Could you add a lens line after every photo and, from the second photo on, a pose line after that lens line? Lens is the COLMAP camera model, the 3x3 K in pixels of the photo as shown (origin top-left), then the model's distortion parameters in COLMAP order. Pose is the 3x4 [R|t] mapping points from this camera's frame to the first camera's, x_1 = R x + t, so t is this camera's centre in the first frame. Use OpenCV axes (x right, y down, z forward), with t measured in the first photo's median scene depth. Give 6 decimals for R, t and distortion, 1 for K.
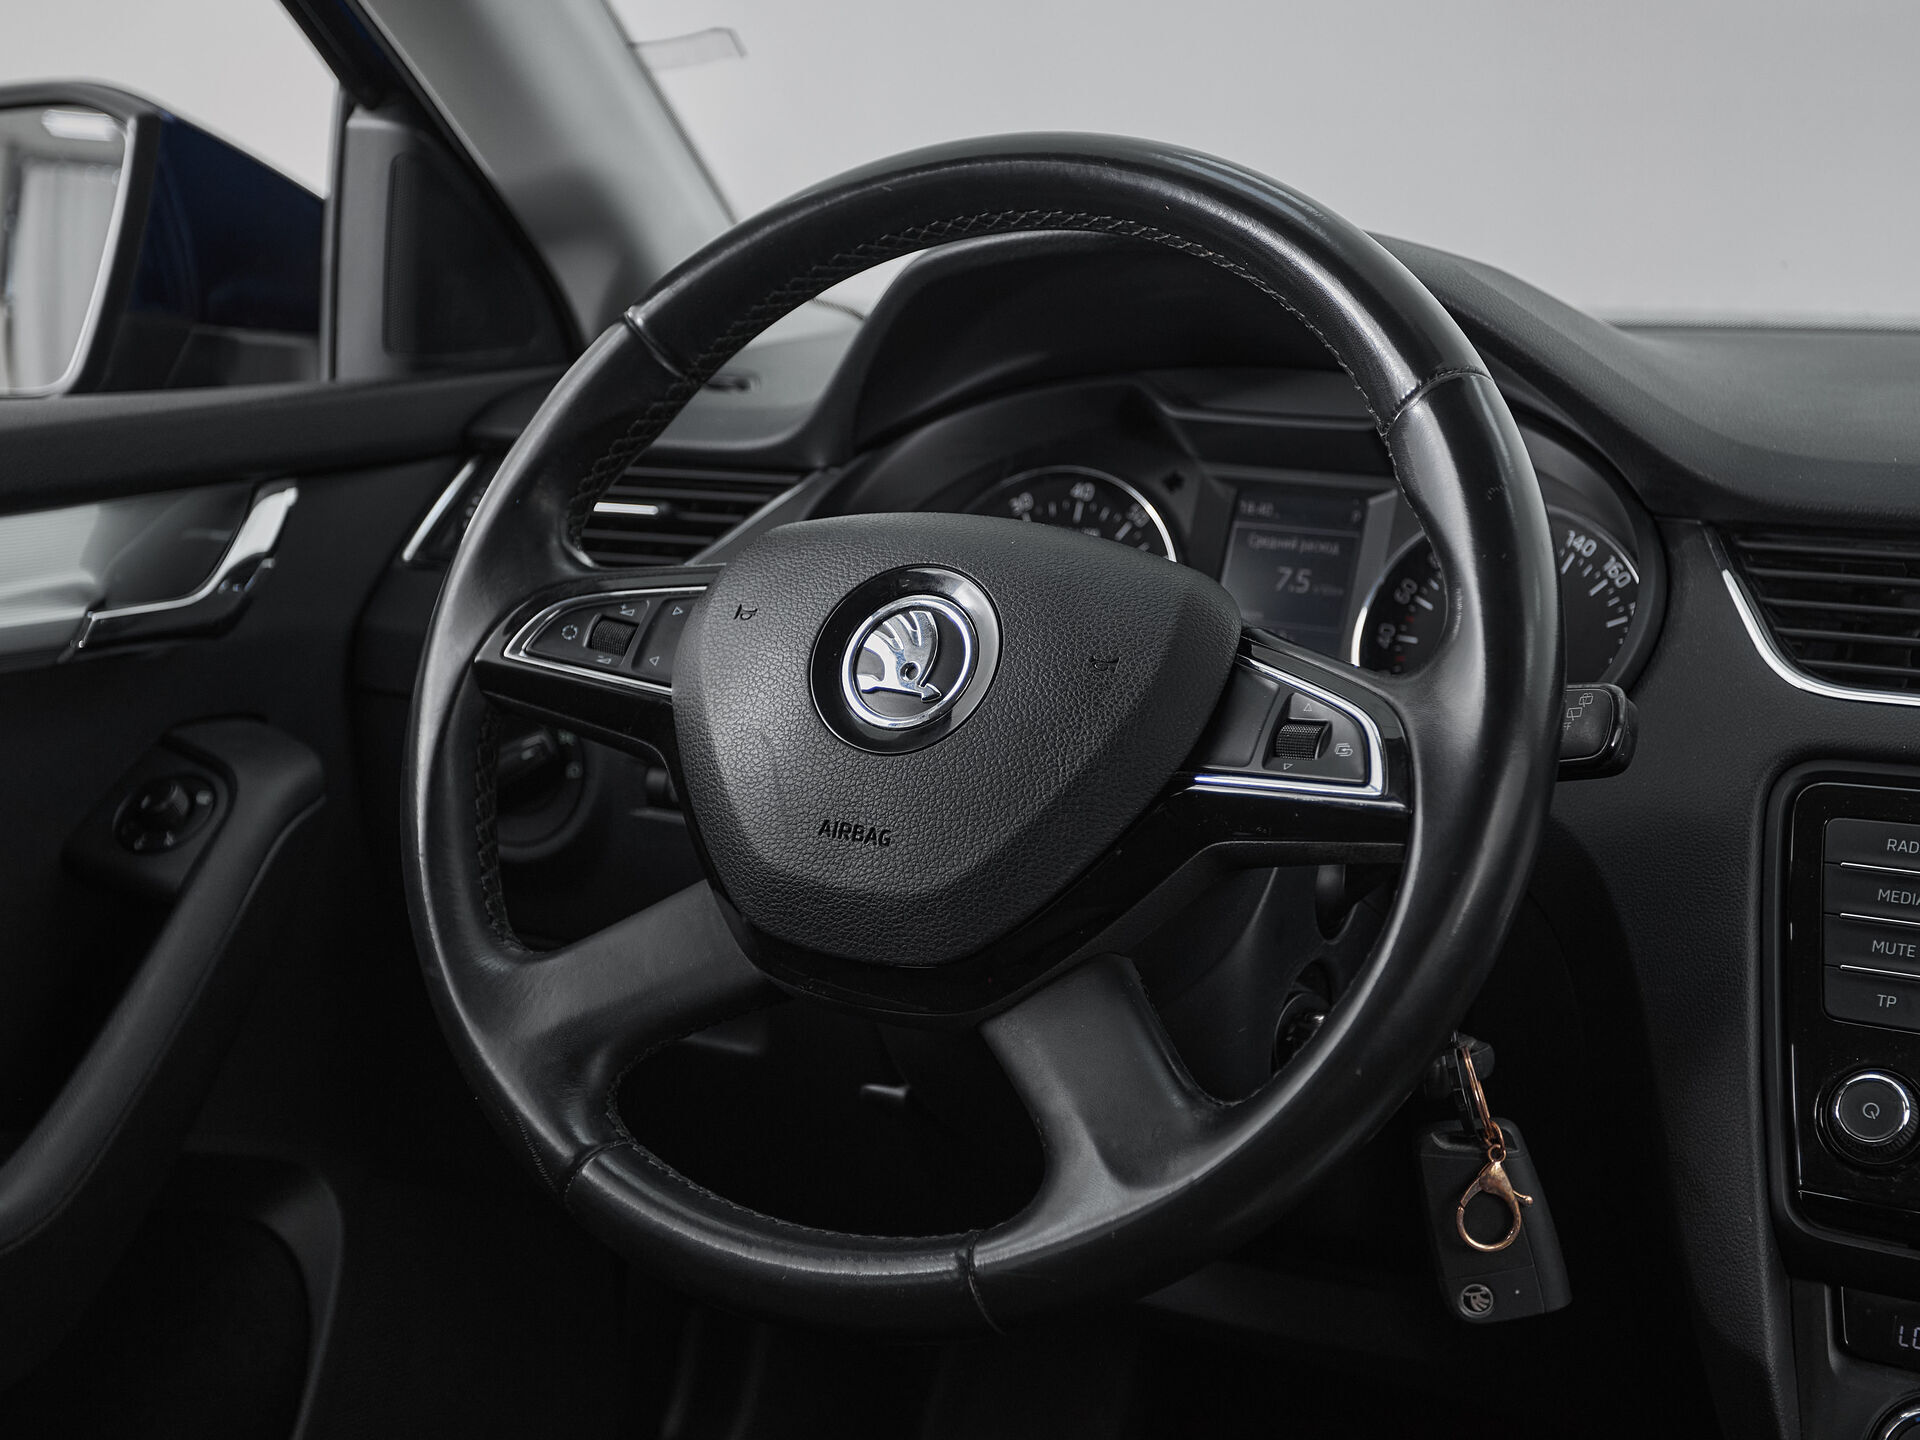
lens RADIAL K [[2886.5, 0, 896.3], [0, 2886.5, 677.2], [0, 0, 1]] dist [0.038869, 0.047248]
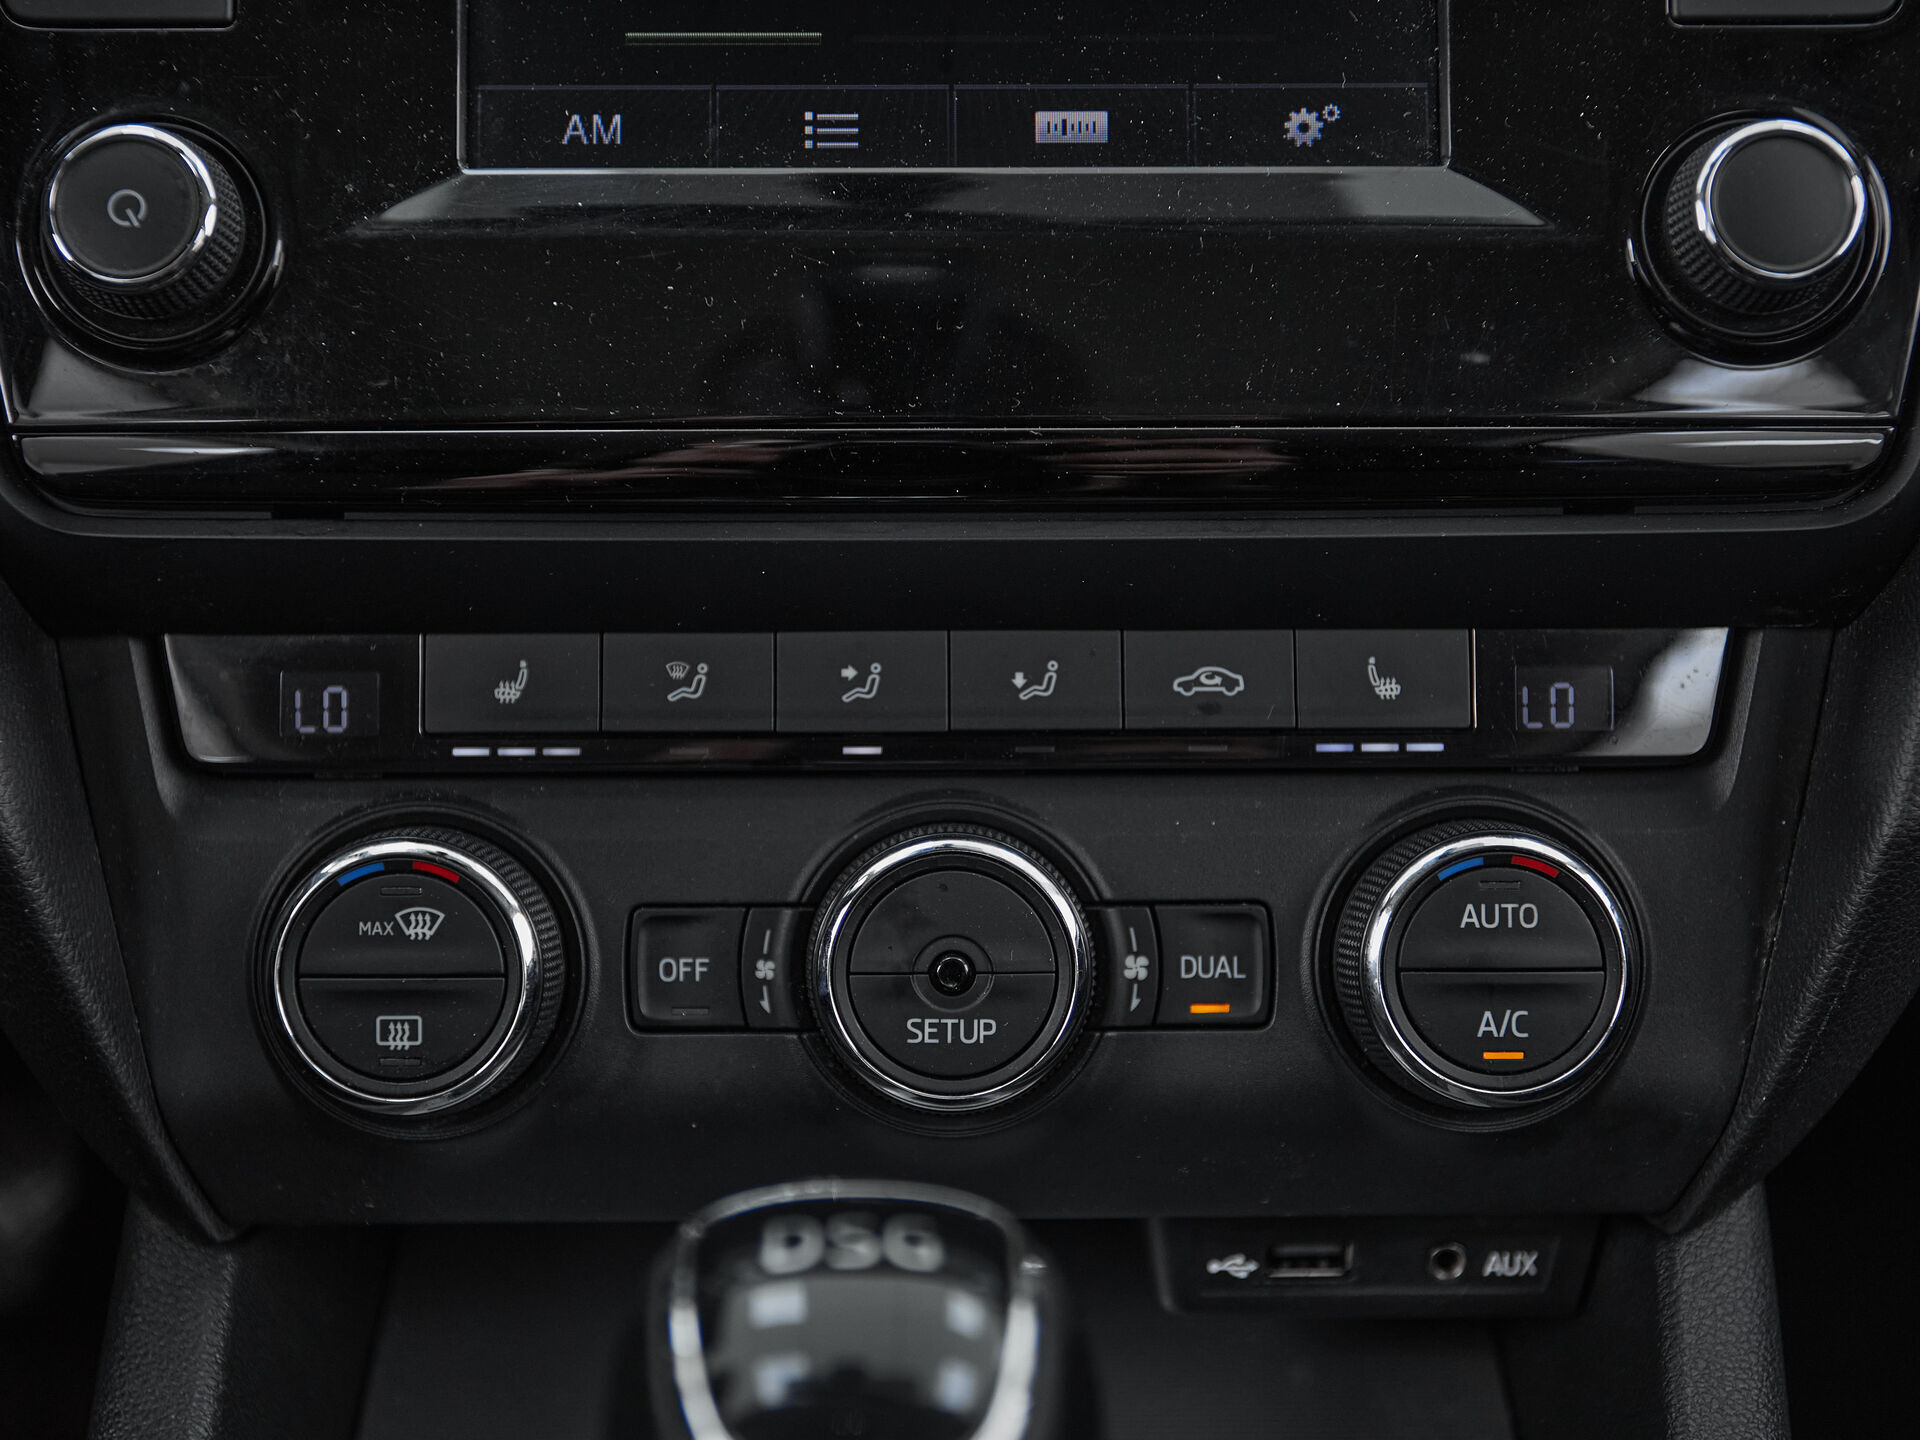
lens RADIAL K [[2235.6, 0, 935.6], [0, 2235.6, 757.0], [0, 0, 1]] dist [0.003687, 0.038640]
pose [[0.859158, -0.207026, 0.467961, 0.252995], [0.099847, 0.964750, 0.243490, 0.149677], [-0.501875, -0.162472, 0.849544, 0.616133]]
